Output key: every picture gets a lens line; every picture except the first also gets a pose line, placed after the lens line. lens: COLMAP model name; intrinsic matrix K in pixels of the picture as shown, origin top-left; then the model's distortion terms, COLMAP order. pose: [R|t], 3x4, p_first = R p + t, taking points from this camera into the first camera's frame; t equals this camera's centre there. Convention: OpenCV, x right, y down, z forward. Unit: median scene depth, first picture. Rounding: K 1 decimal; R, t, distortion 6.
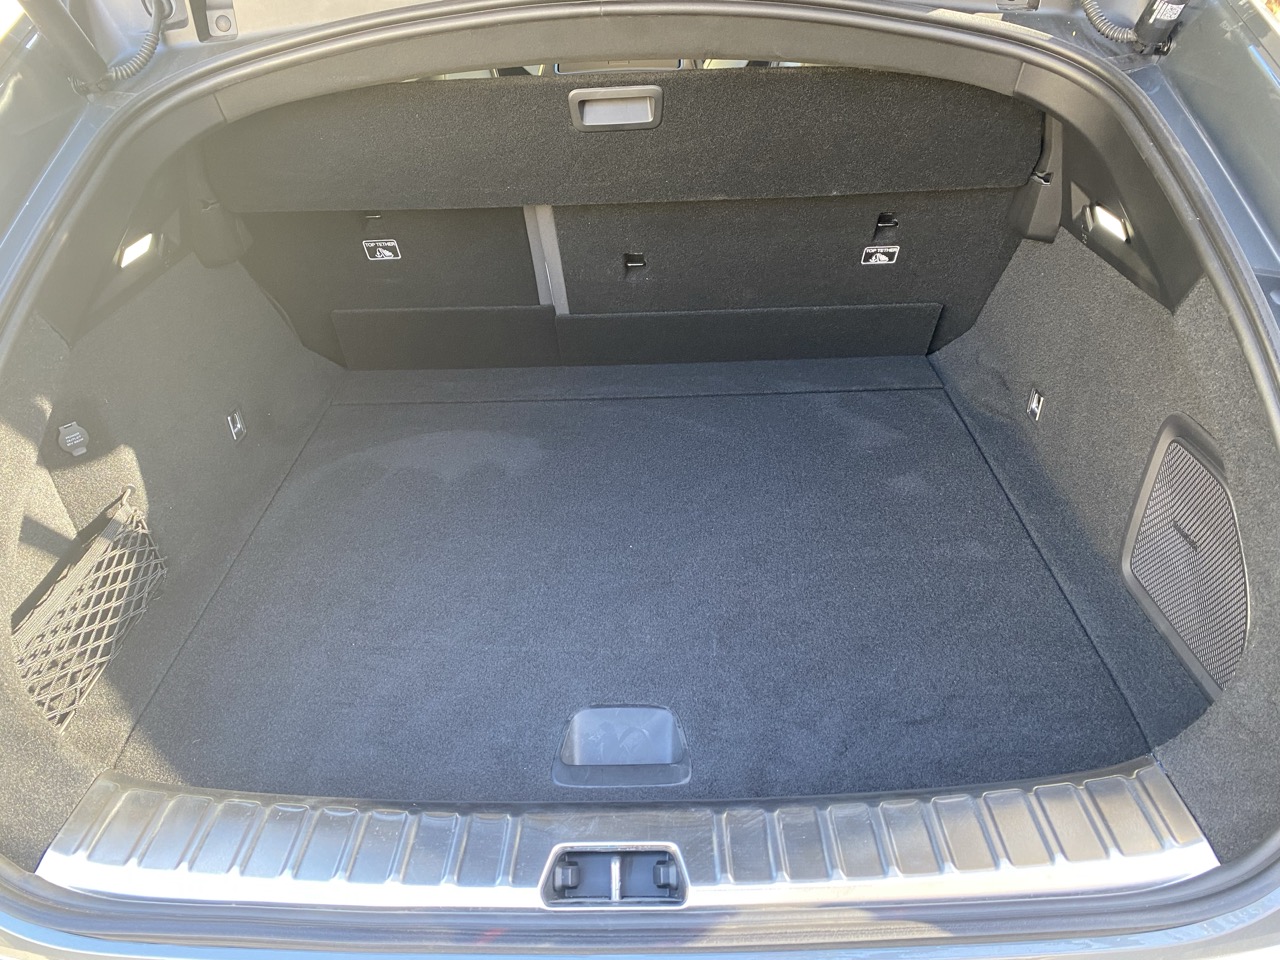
lens RADIAL K [[978.6, 0, 579.8], [0, 978.6, 481.5], [0, 0, 1]] dist [0.008525, 0.011848]
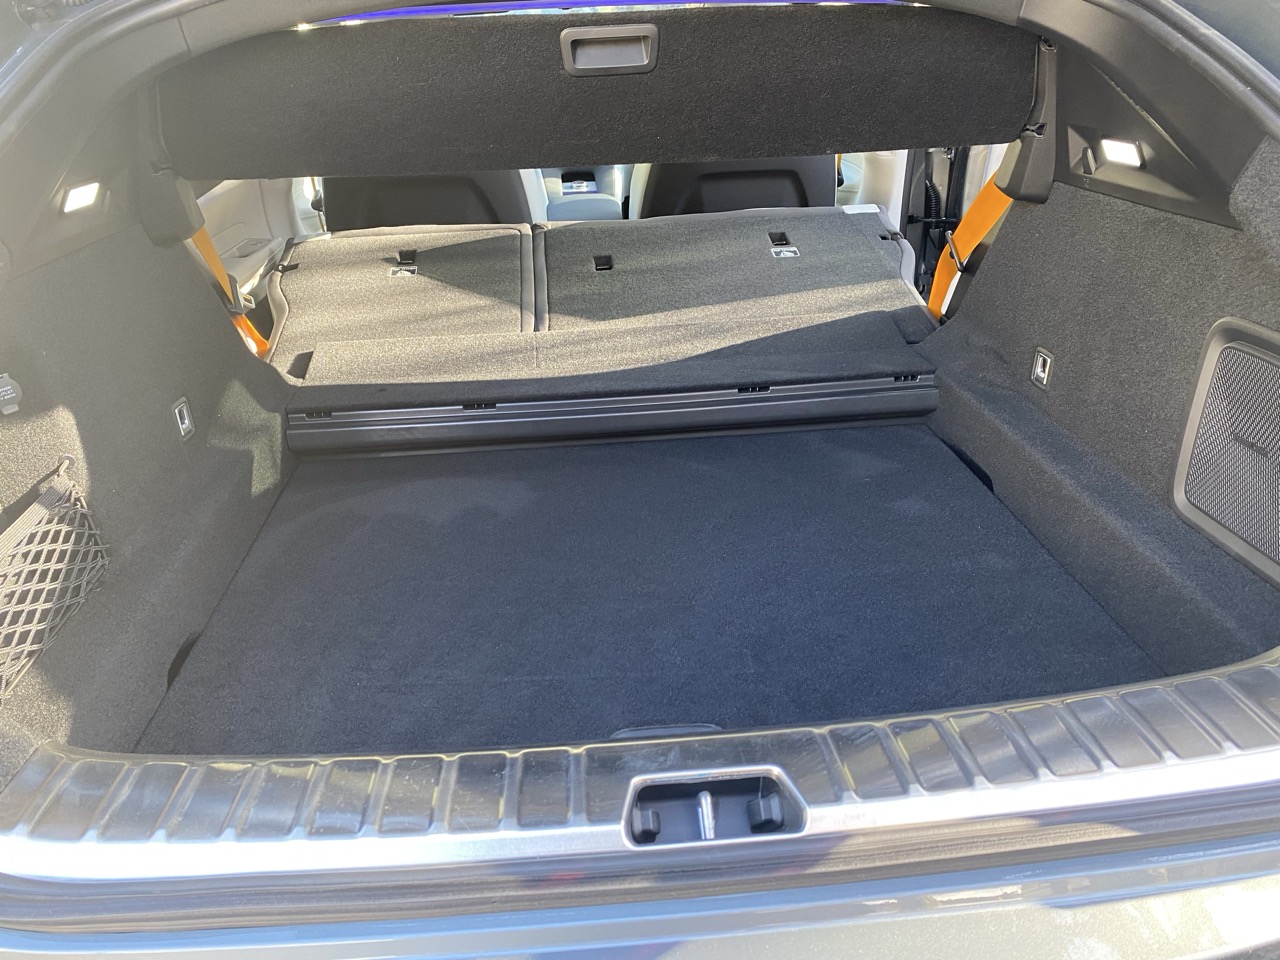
lens RADIAL K [[978.6, 0, 579.8], [0, 978.6, 481.5], [0, 0, 1]] dist [0.008525, 0.011848]
pose [[0.995182, -0.030681, 0.093118, -0.097080], [0.042605, 0.990742, -0.128901, 0.162717], [-0.088301, 0.132247, 0.987276, 0.118660]]
